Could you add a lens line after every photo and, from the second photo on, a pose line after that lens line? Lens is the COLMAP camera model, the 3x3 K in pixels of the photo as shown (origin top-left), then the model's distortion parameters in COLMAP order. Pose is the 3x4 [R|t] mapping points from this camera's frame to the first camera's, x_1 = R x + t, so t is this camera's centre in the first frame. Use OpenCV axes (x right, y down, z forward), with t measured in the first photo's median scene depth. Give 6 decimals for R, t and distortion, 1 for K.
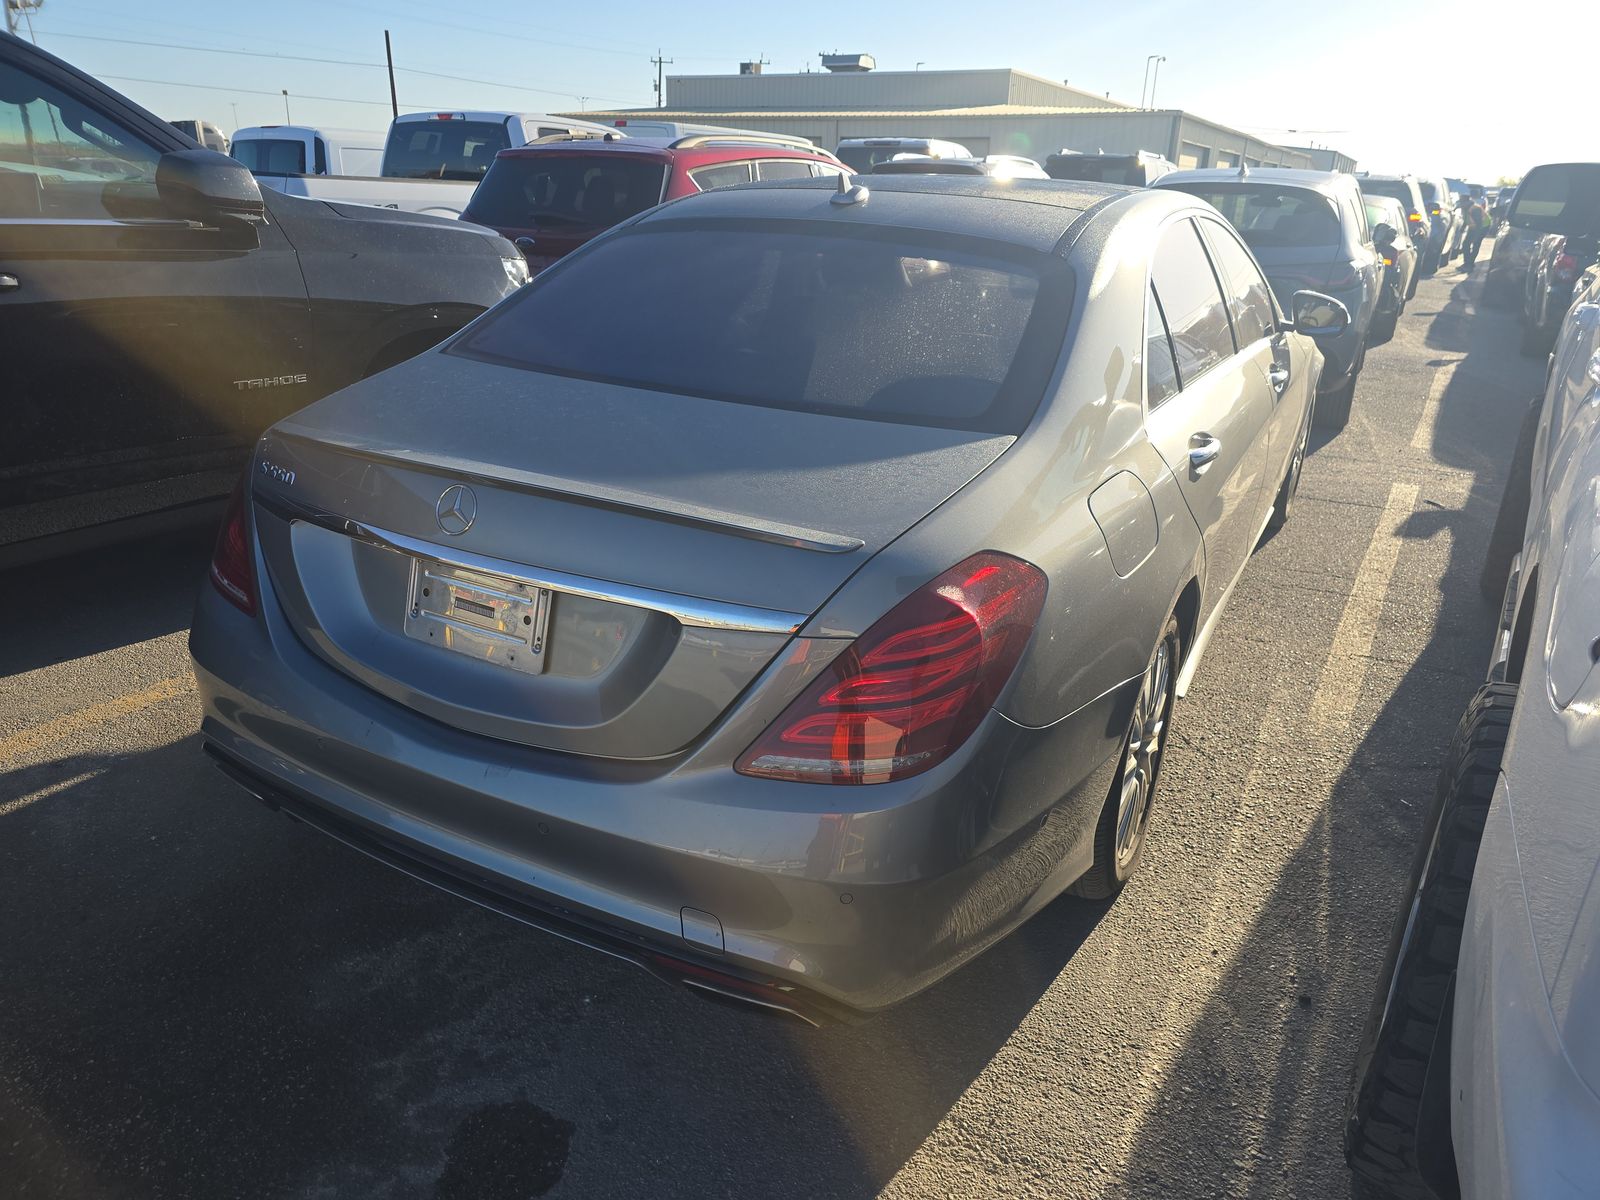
lens RADIAL K [[1079.1, 0, 792.4], [0, 1079.1, 600.1], [0, 0, 1]] dist [0.045990, -0.047558]
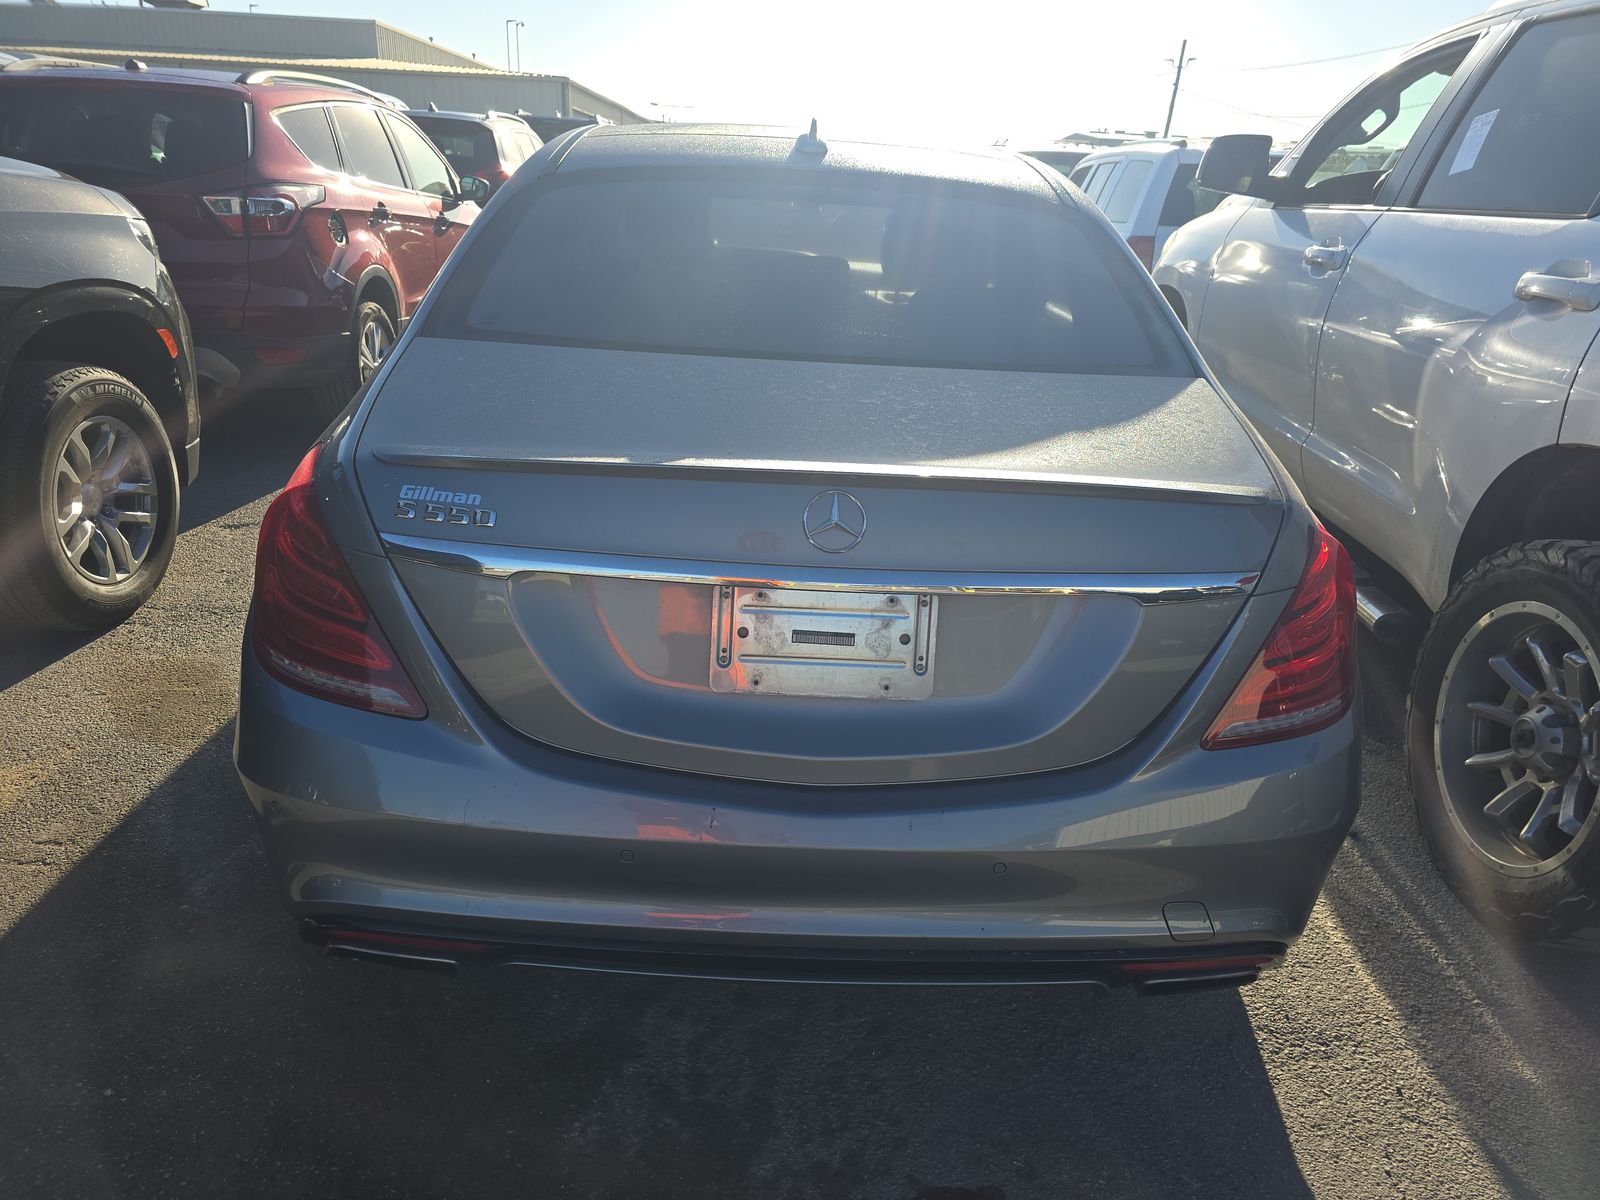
lens RADIAL K [[1079.1, 0, 799.3], [0, 1079.1, 598.1], [0, 0, 1]] dist [0.045990, -0.047558]
pose [[0.859104, -0.172767, 0.481760, -0.664105], [0.159865, 0.984788, 0.068081, -0.077367], [-0.486194, 0.018527, 0.873655, 0.280058]]
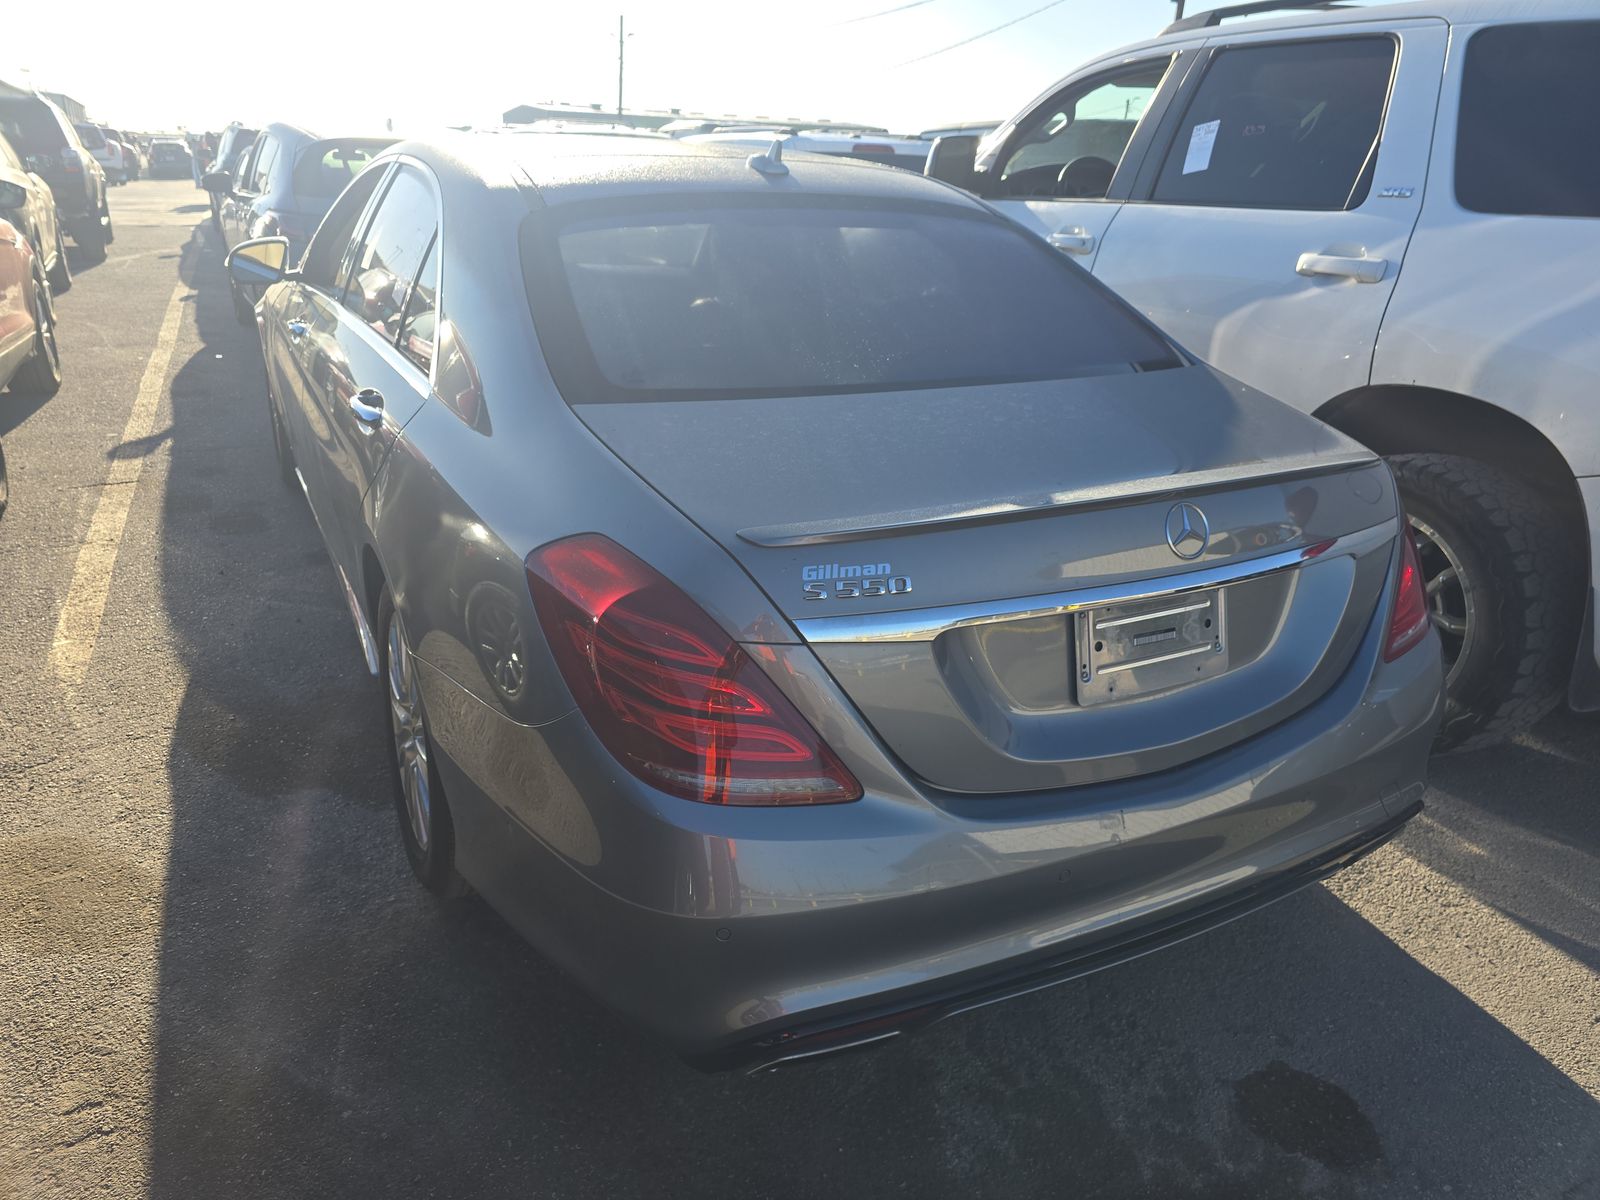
lens RADIAL K [[1079.1, 0, 800.4], [0, 1079.1, 599.6], [0, 0, 1]] dist [0.045990, -0.047558]
pose [[0.537702, -0.321656, 0.779368, -1.099254], [0.288812, 0.938713, 0.188162, -0.266487], [-0.792126, 0.123916, 0.597646, 0.654000]]
